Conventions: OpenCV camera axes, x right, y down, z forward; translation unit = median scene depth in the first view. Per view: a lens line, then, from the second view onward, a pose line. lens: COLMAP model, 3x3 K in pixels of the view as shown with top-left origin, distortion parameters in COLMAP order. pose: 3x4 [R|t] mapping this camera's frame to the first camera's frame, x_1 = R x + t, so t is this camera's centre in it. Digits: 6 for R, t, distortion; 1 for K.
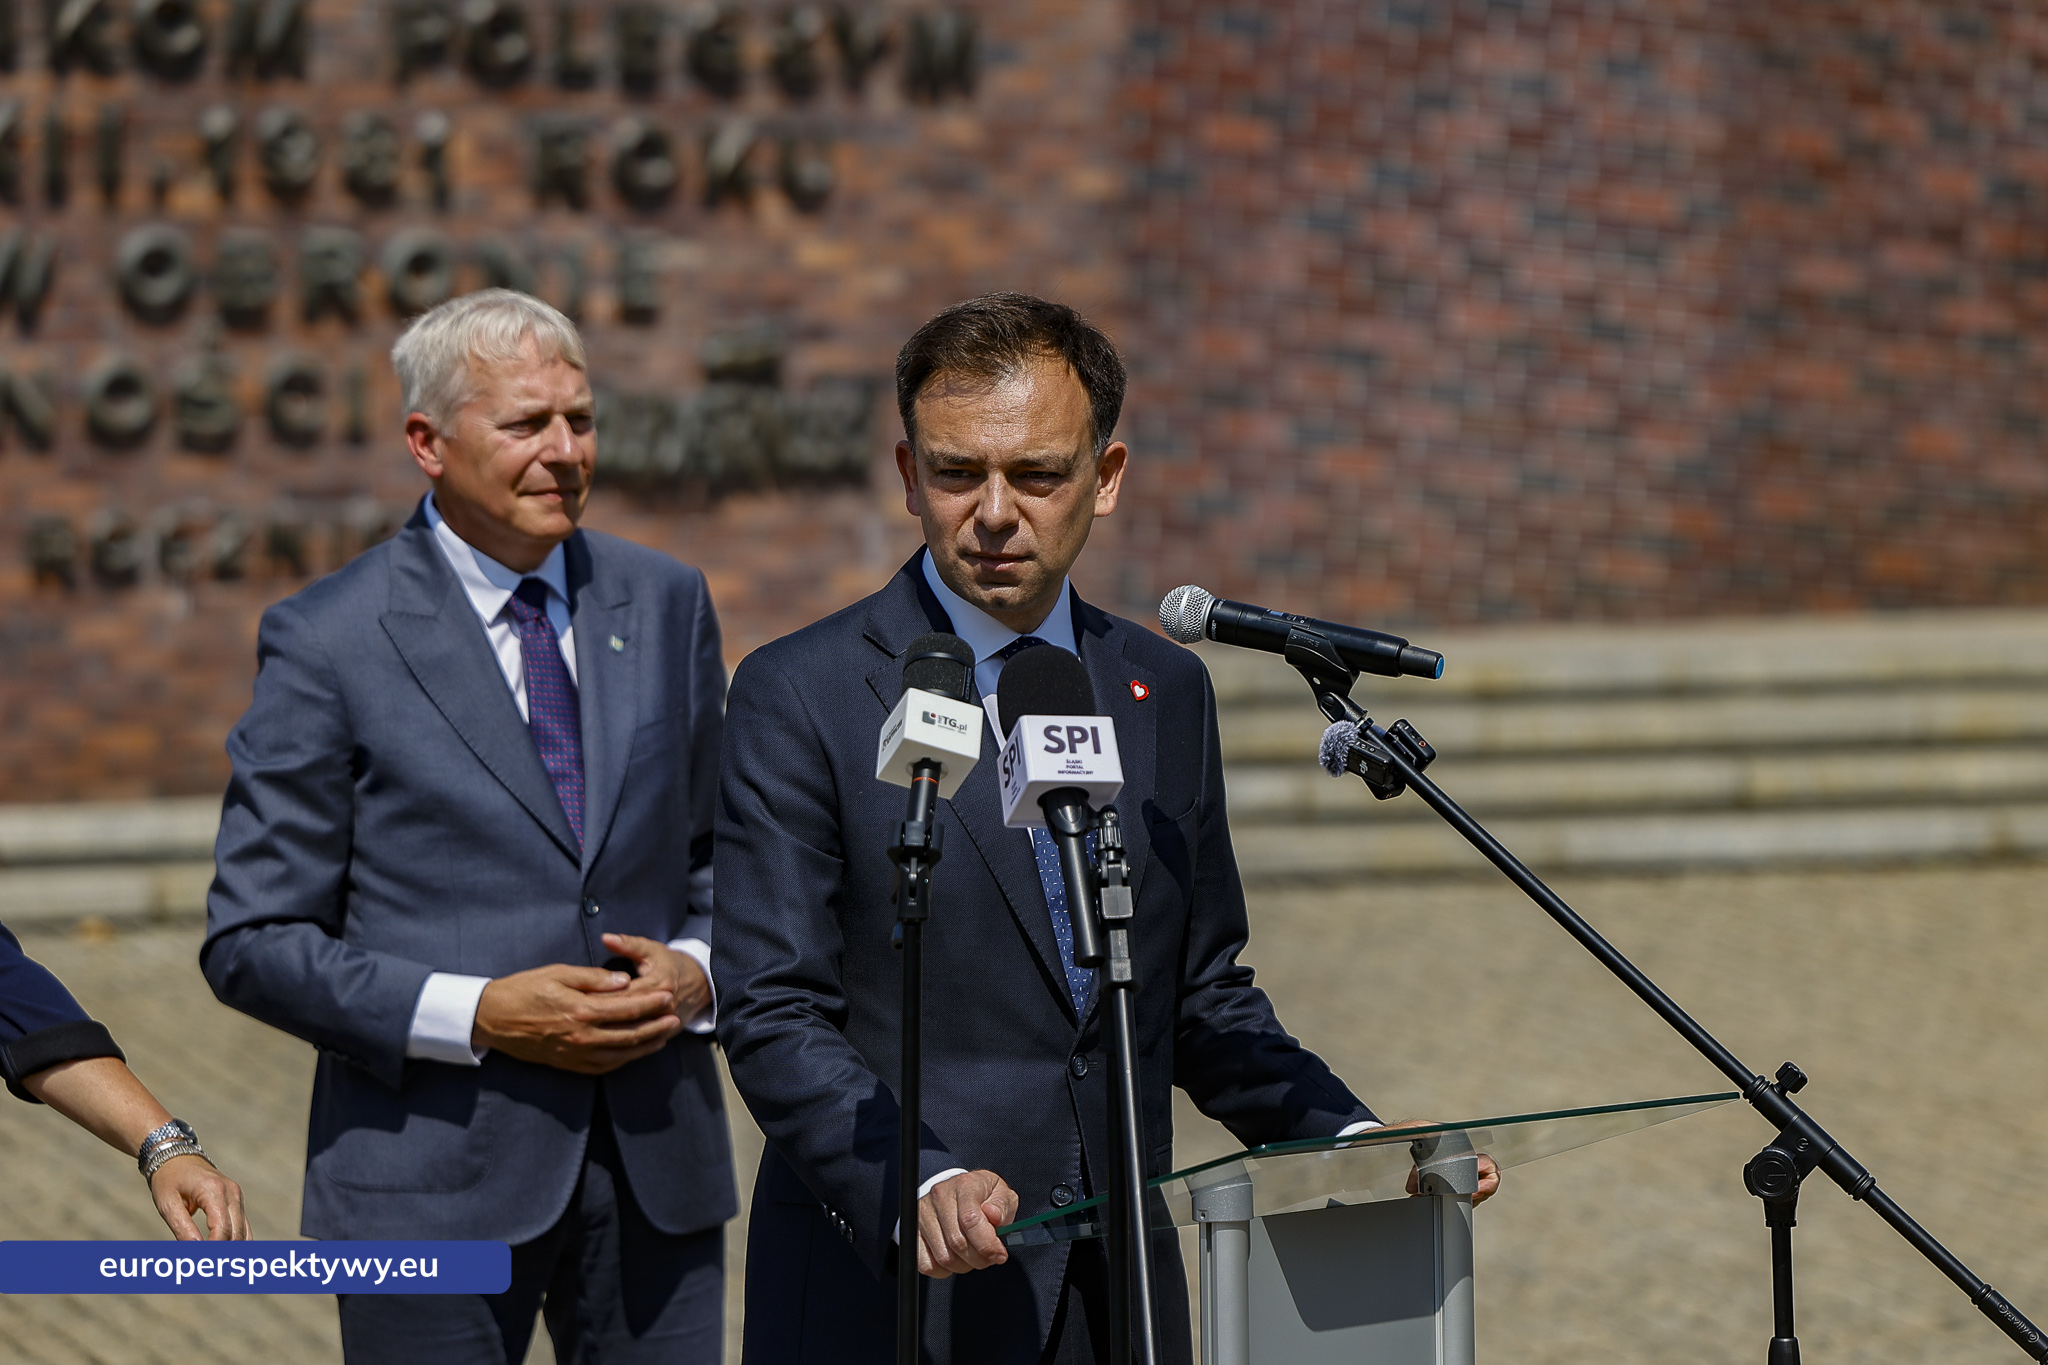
lens RADIAL K [[7333.8, 0, 1024.0], [0, 7333.8, 682.5], [0, 0, 1]] dist [0.514989, 2.260169]
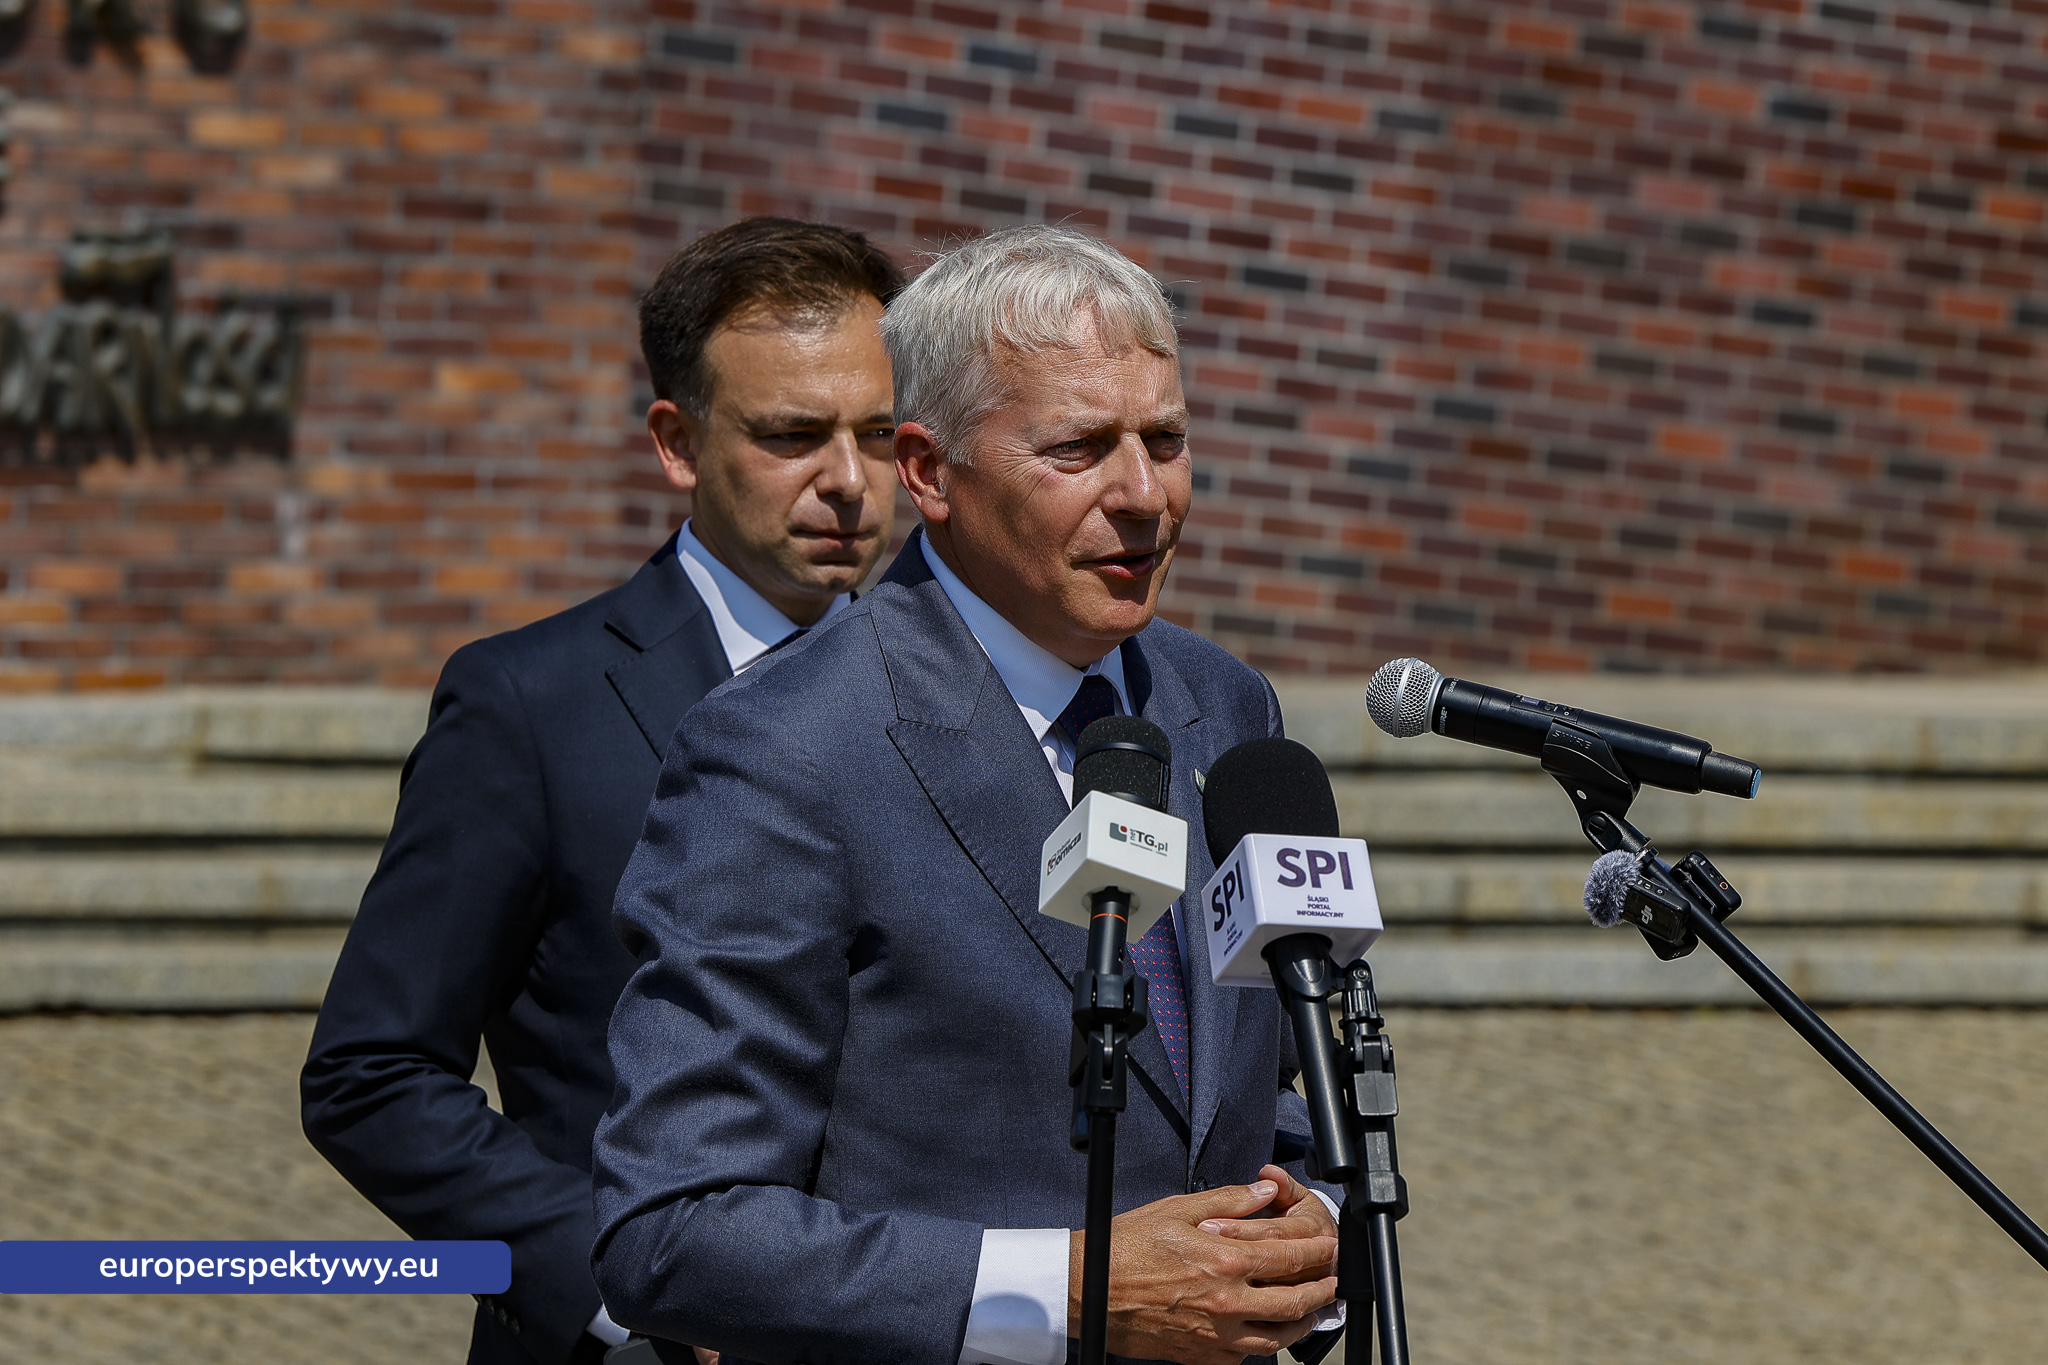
lens RADIAL K [[9907.4, 0, 995.4], [0, 9907.4, 685.5], [0, 0, 1]] dist [0.988173, 18.586334]
pose [[0.995403, 0.035466, 0.088964, -0.107603], [-0.035259, 0.999371, -0.003900, -0.005200], [-0.089046, 0.000745, 0.996027, 0.015661]]
